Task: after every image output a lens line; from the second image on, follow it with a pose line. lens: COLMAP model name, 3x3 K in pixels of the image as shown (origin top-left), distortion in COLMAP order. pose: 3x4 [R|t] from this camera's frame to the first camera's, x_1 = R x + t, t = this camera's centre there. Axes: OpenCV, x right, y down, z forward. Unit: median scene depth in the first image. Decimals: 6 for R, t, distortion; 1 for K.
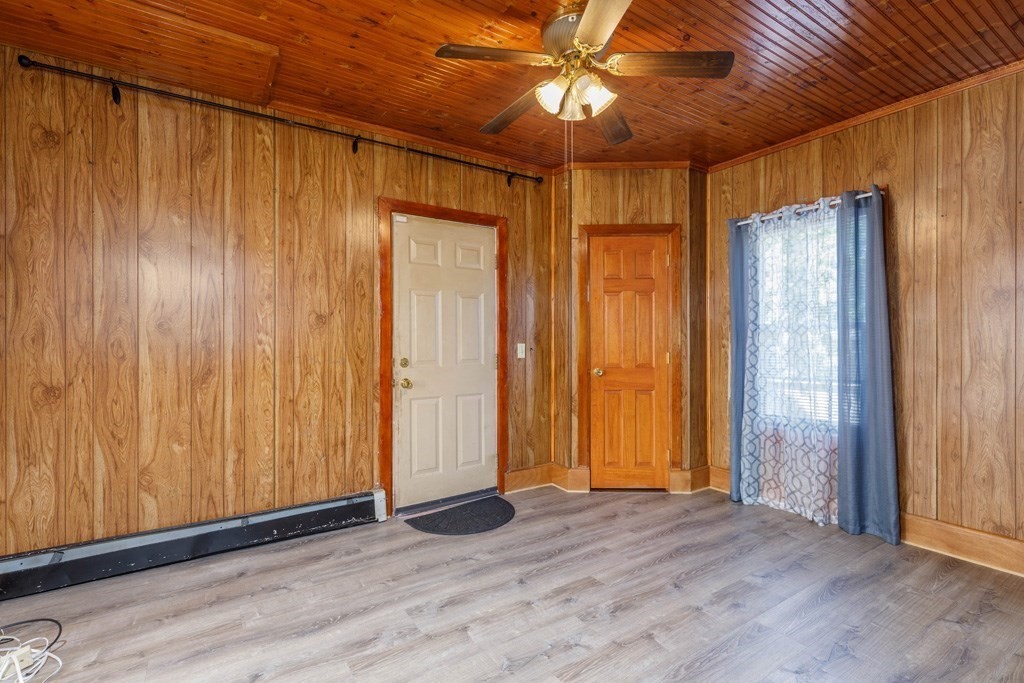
lens RADIAL K [[472.6, 0, 511.1], [0, 472.6, 340.9], [0, 0, 1]] dist [0.004817, -0.001519]
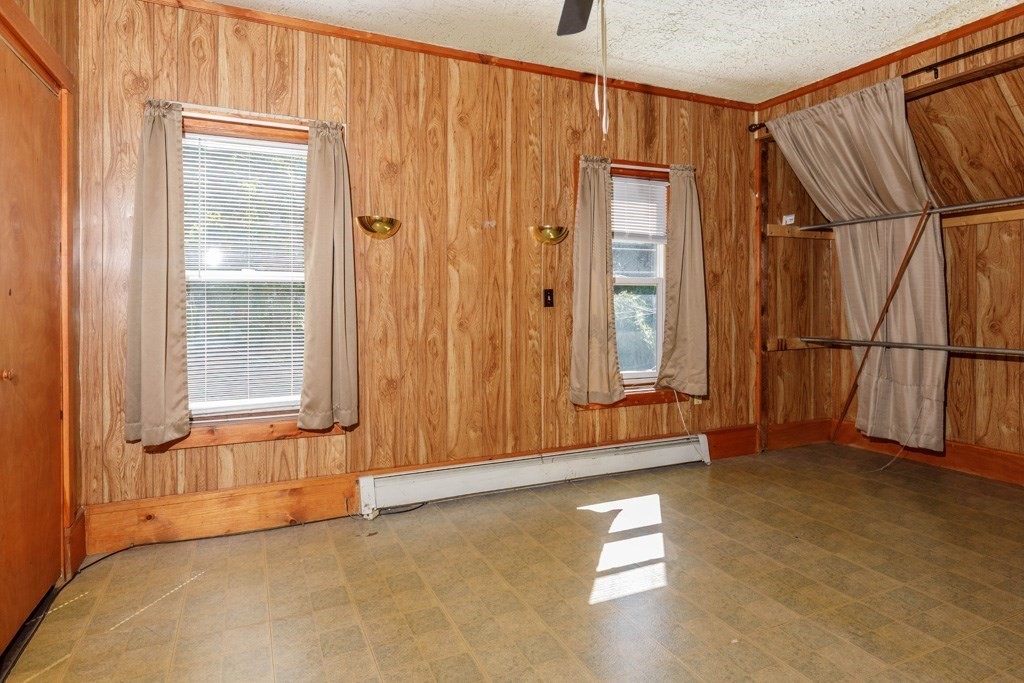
lens RADIAL K [[535.3, 0, 514.7], [0, 535.3, 341.5], [0, 0, 1]] dist [-0.007562, -0.000038]
pose [[0.987687, -0.000022, -0.156443, -0.000762], [-0.000524, 0.999994, -0.003449, 0.287712], [0.156442, 0.003488, 0.987681, 0.001722]]
